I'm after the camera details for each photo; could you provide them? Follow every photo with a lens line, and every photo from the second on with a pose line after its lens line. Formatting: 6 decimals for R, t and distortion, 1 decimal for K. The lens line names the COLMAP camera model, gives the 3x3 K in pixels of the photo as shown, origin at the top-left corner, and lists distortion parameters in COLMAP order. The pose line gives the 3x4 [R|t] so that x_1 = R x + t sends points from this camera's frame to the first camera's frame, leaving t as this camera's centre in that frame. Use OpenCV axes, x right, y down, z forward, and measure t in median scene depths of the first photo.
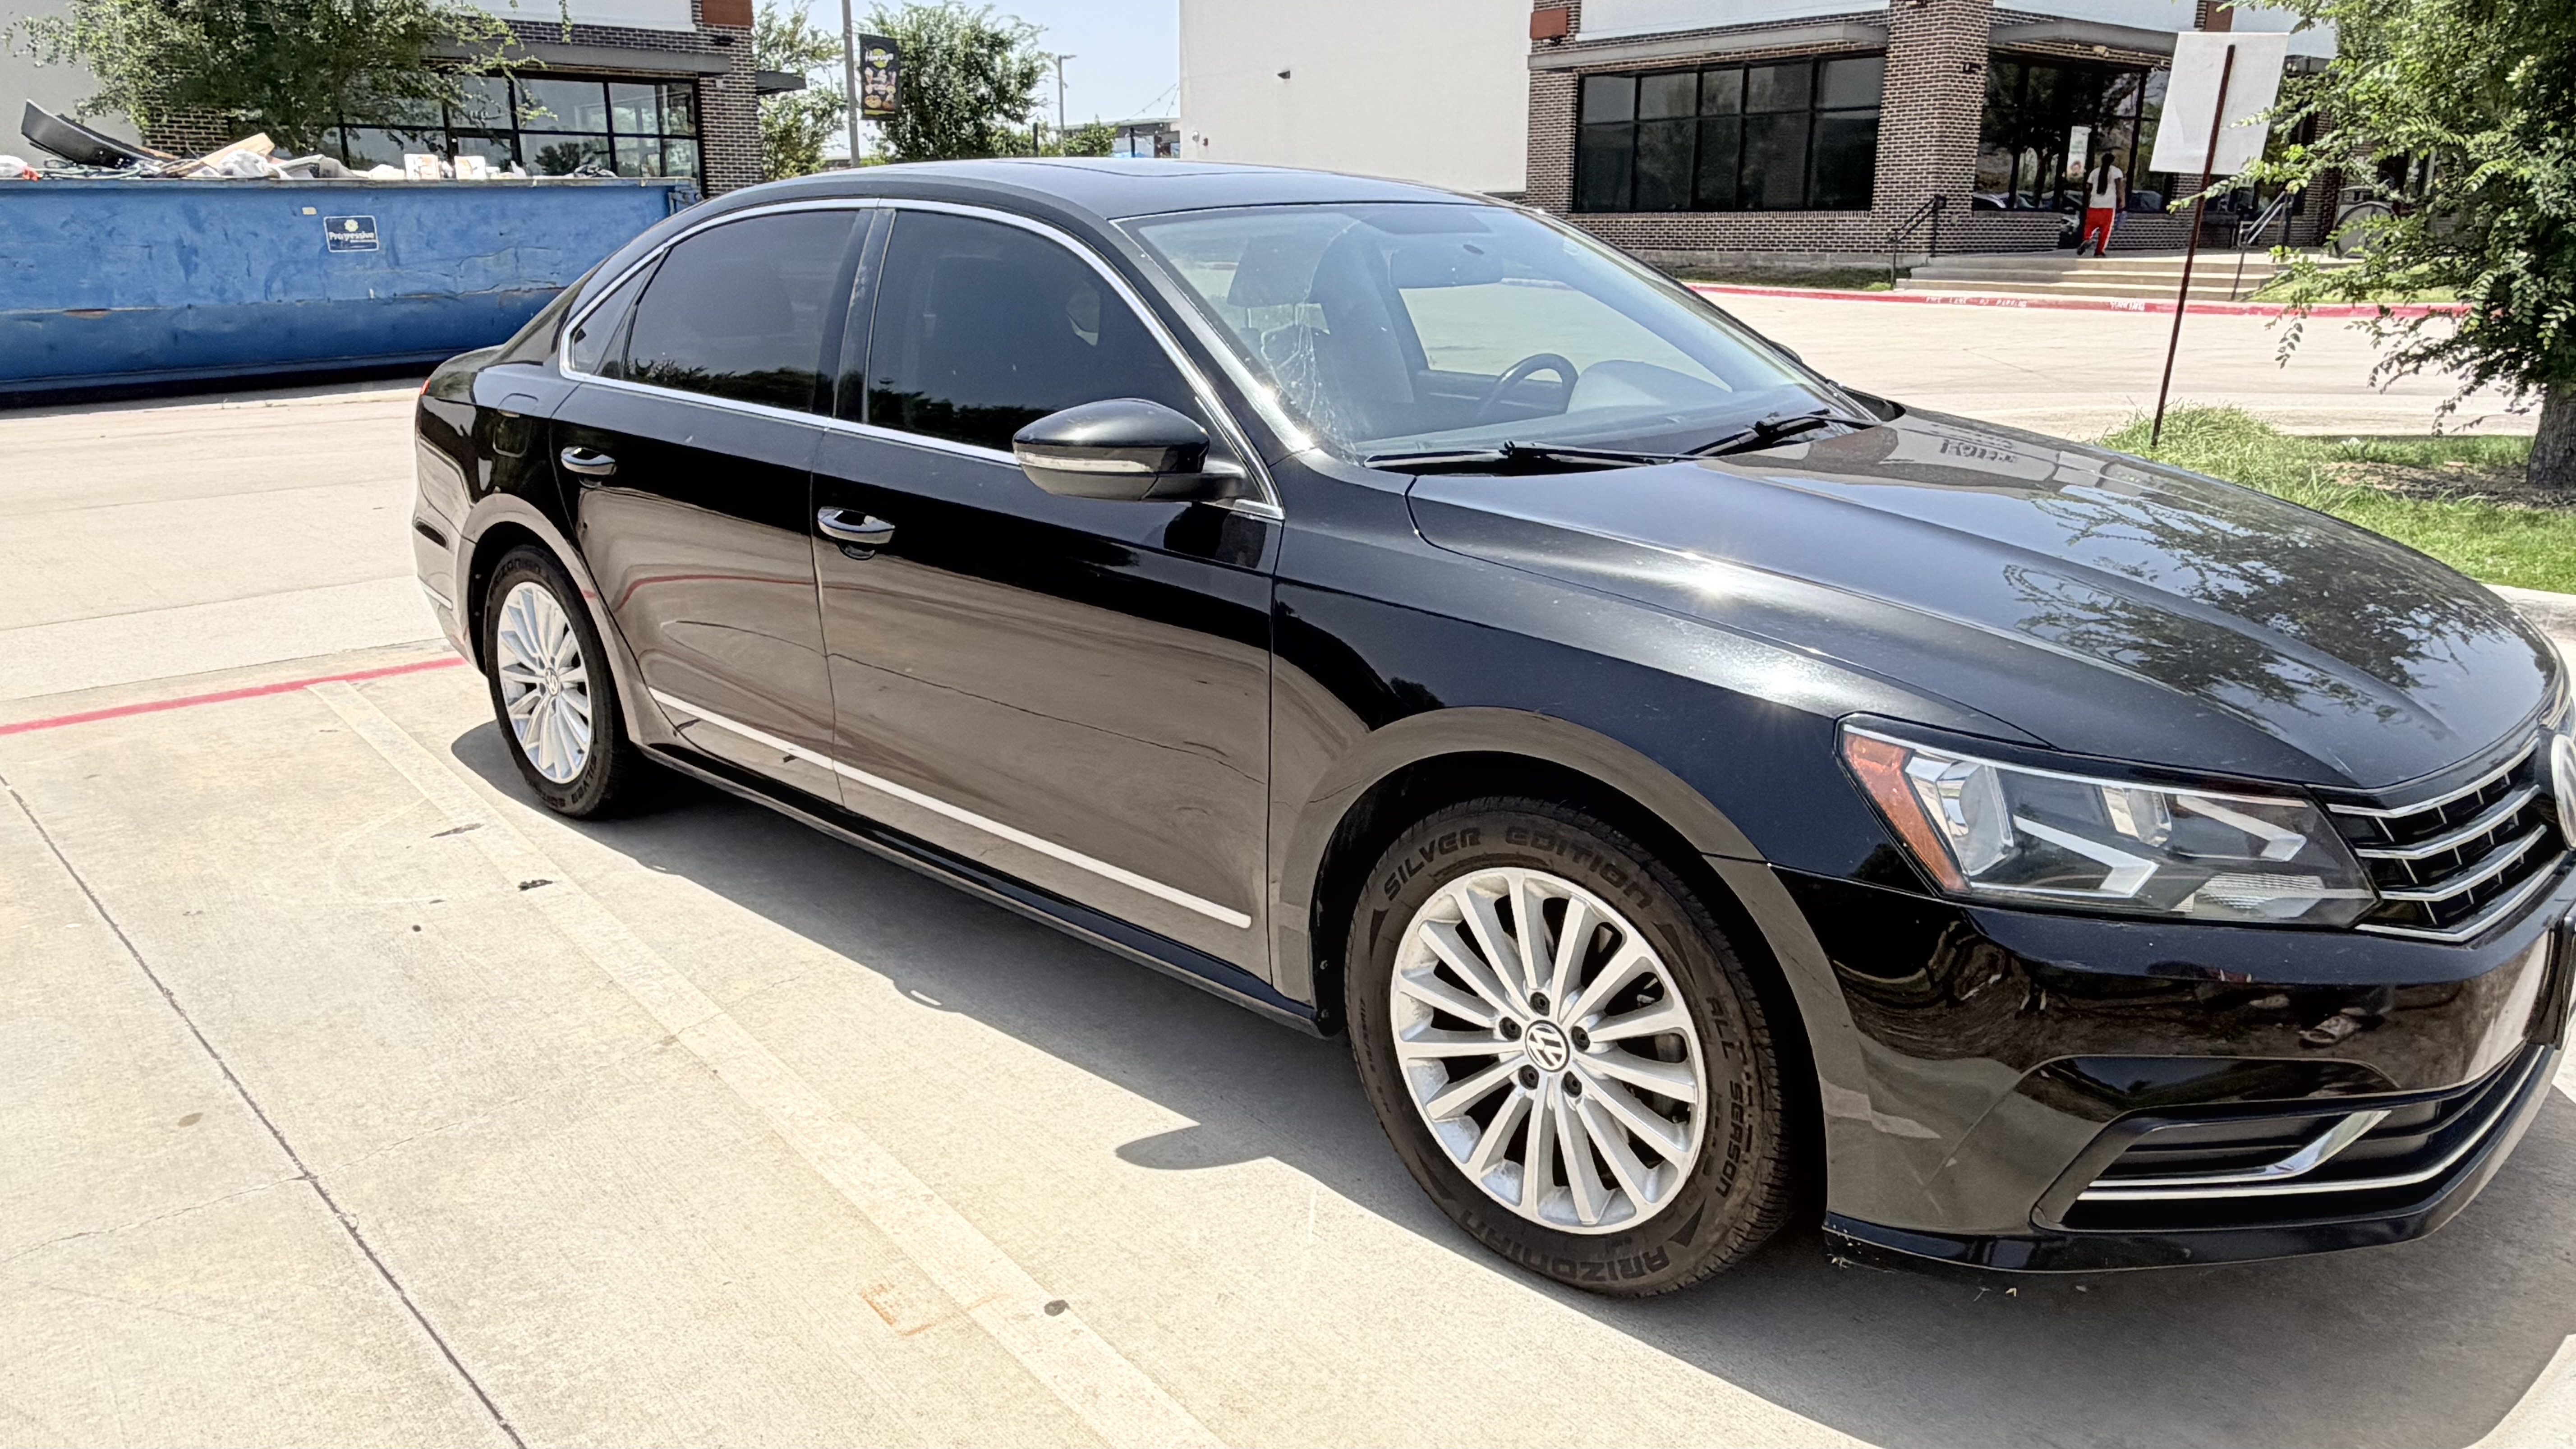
lens RADIAL K [[1679.2, 0, 1288.0], [0, 1679.2, 724.5], [0, 0, 1]] dist [-0.004588, -0.000651]
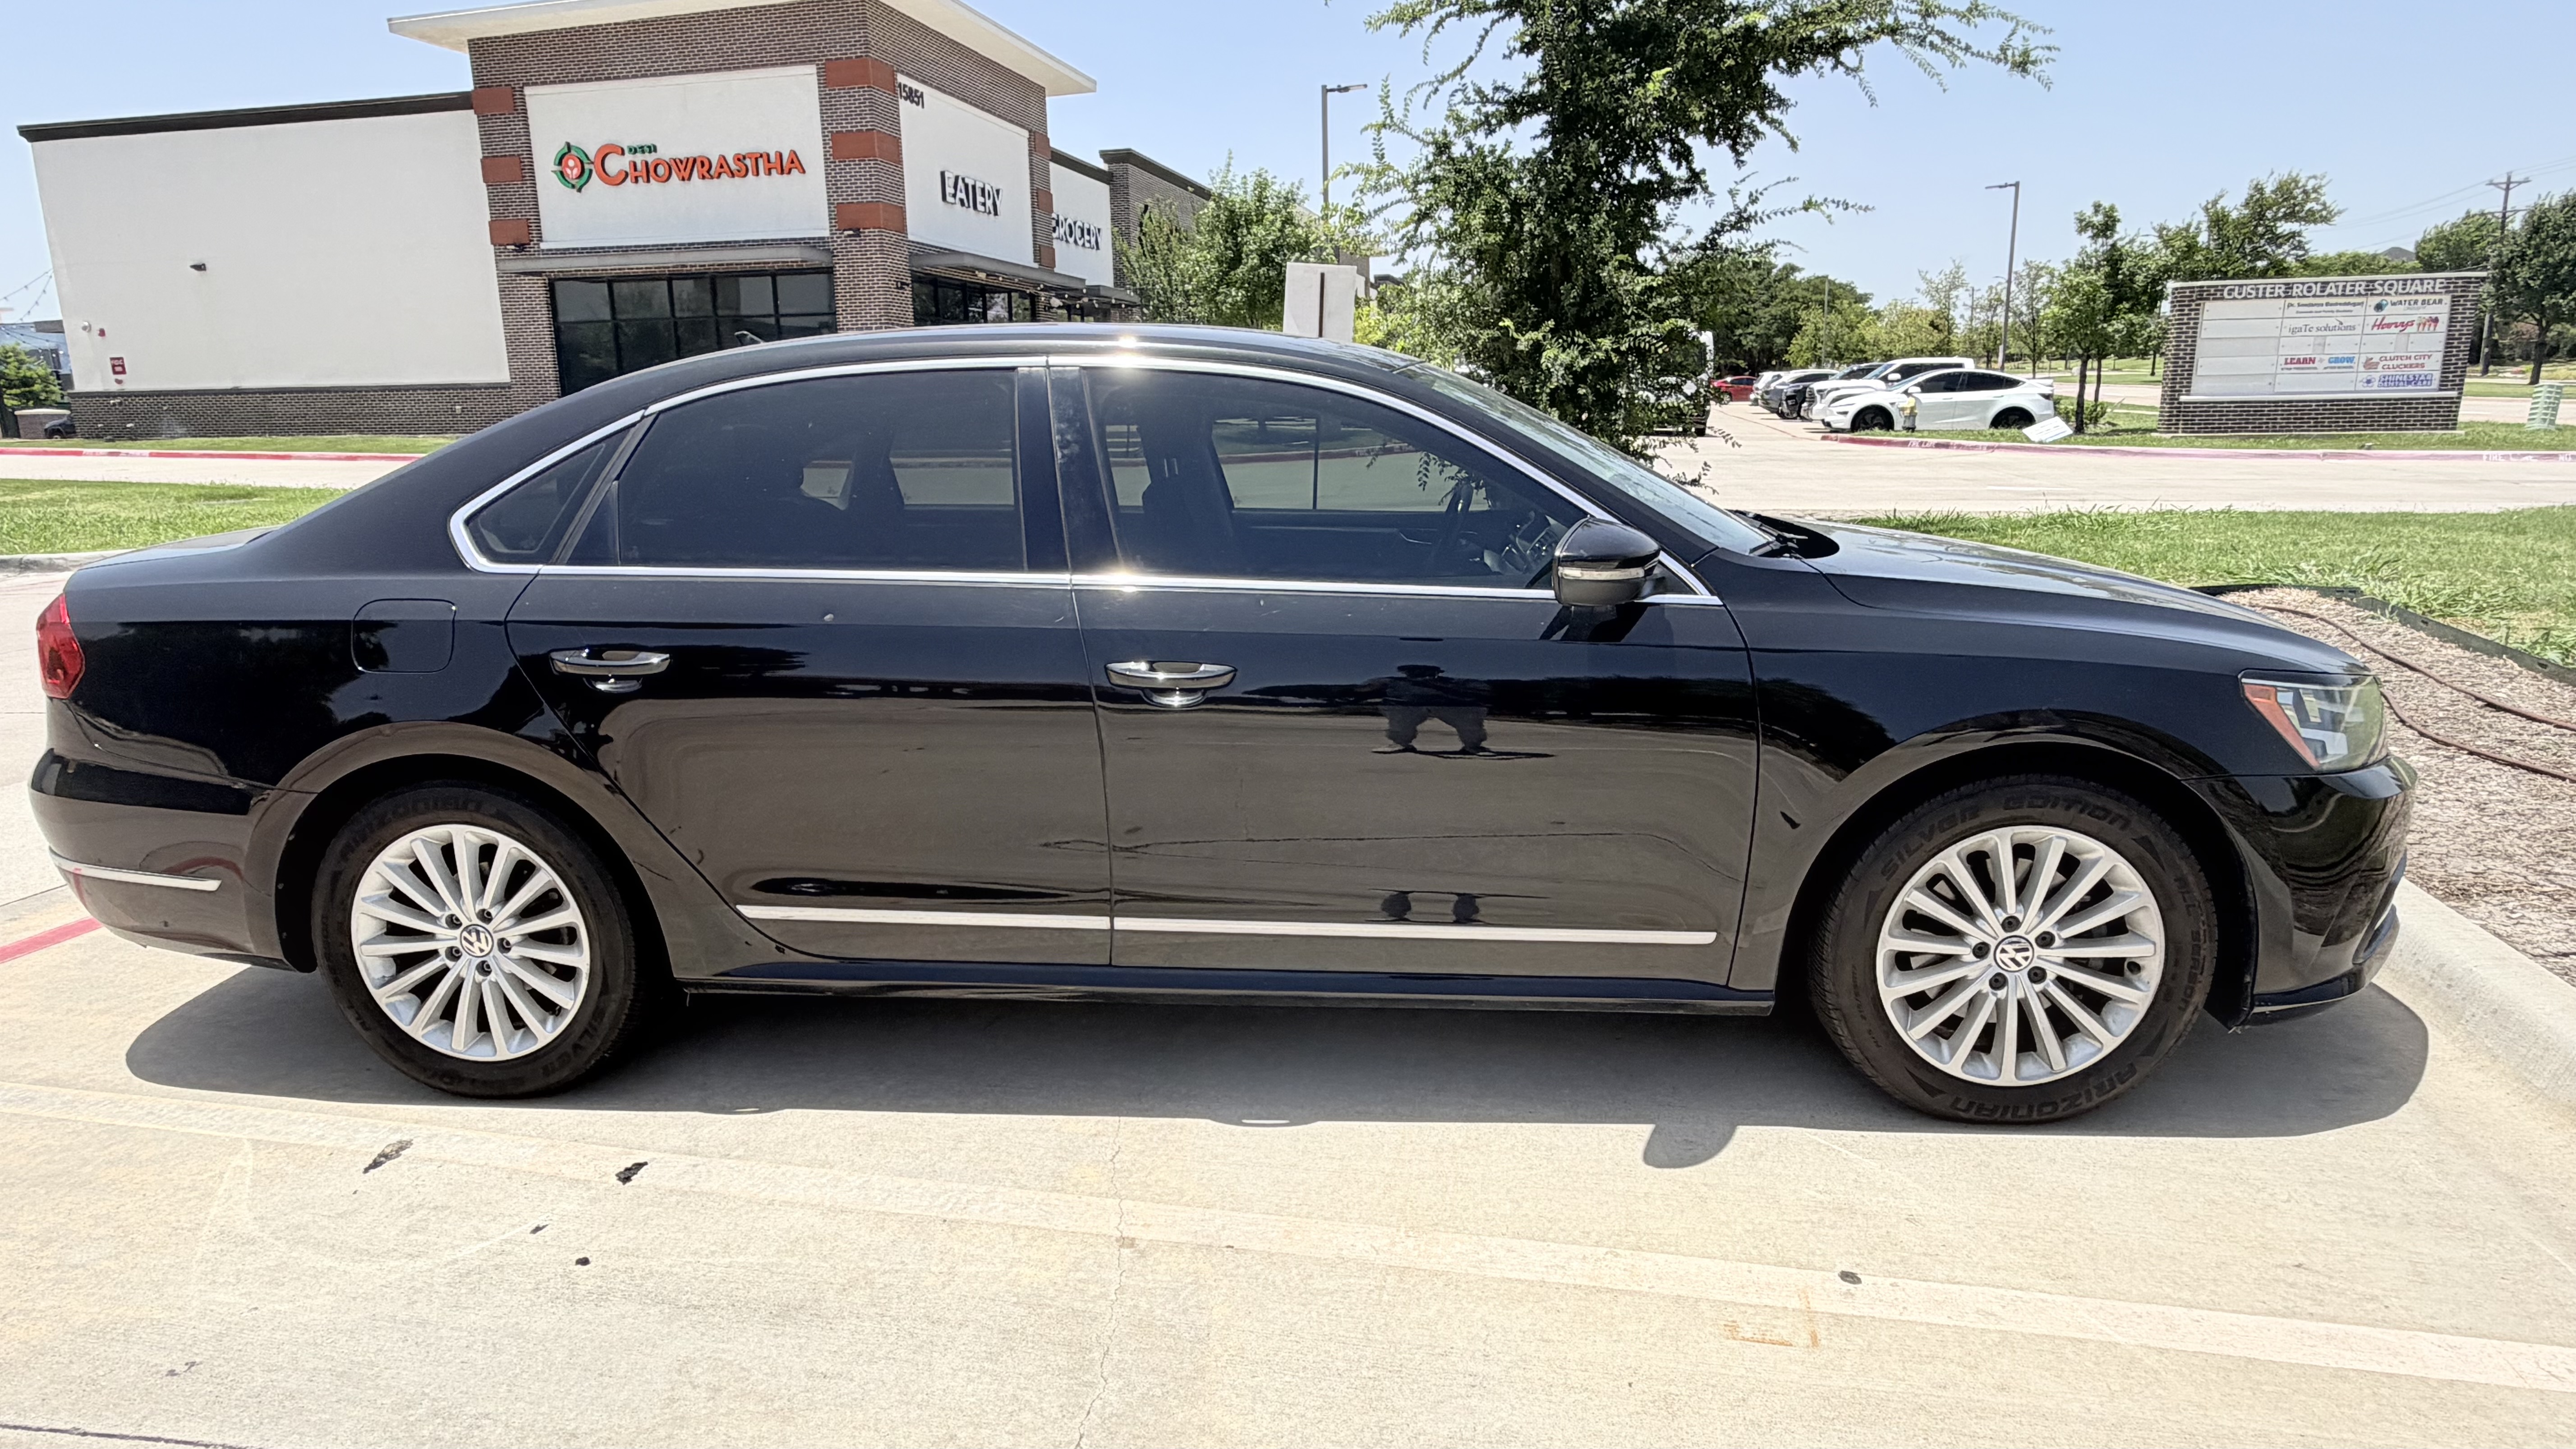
lens RADIAL K [[1388.3, 0, 1288.0], [0, 1388.3, 724.5], [0, 0, 1]] dist [-0.000149, 0.000685]
pose [[0.795661, -0.148151, 0.587346, -0.622131], [0.186463, 0.982450, -0.004786, -0.063864], [-0.576329, 0.113326, 0.809322, 0.260492]]
